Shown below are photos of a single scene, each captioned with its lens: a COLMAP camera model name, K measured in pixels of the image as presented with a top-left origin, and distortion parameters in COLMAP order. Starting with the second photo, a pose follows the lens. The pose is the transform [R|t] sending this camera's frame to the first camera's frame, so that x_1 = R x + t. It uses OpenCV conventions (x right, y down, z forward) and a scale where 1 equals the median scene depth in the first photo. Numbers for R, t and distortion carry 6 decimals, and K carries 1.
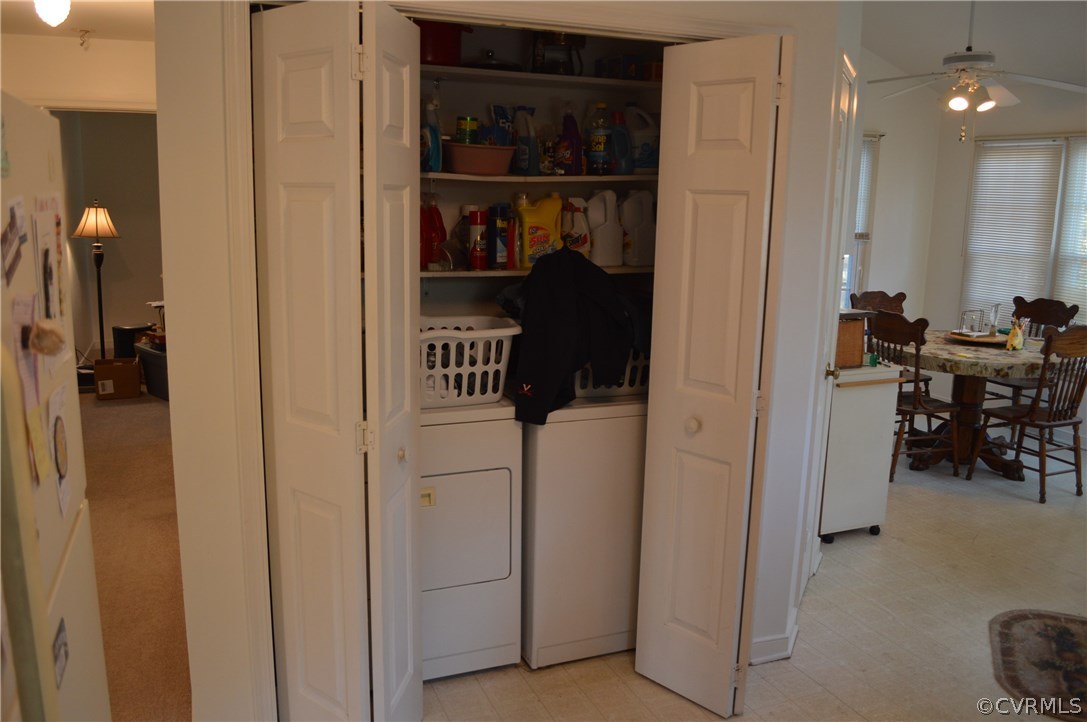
lens RADIAL K [[866.9, 0, 544.2], [0, 866.9, 358.5], [0, 0, 1]] dist [-0.083220, 0.012215]
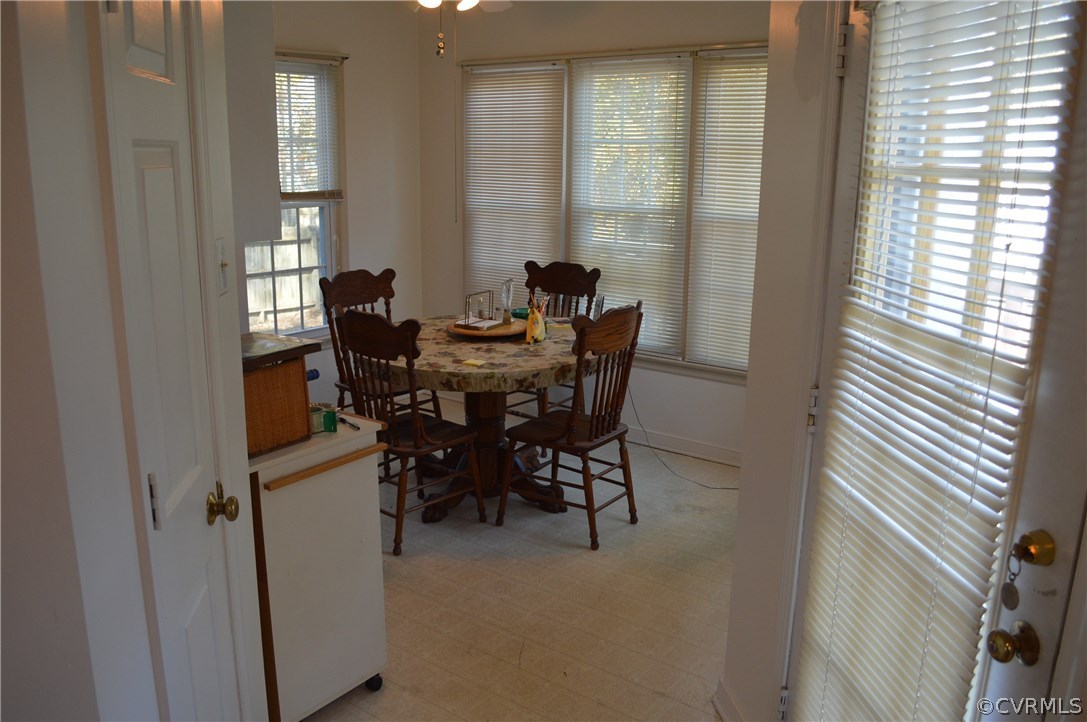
lens RADIAL K [[866.9, 0, 543.4], [0, 866.9, 361.6], [0, 0, 1]] dist [-0.083220, 0.012215]
pose [[0.855840, -0.133056, 0.499834, 0.177070], [0.102806, 0.990825, 0.087729, -0.059968], [-0.506921, -0.023696, 0.861667, 0.337828]]
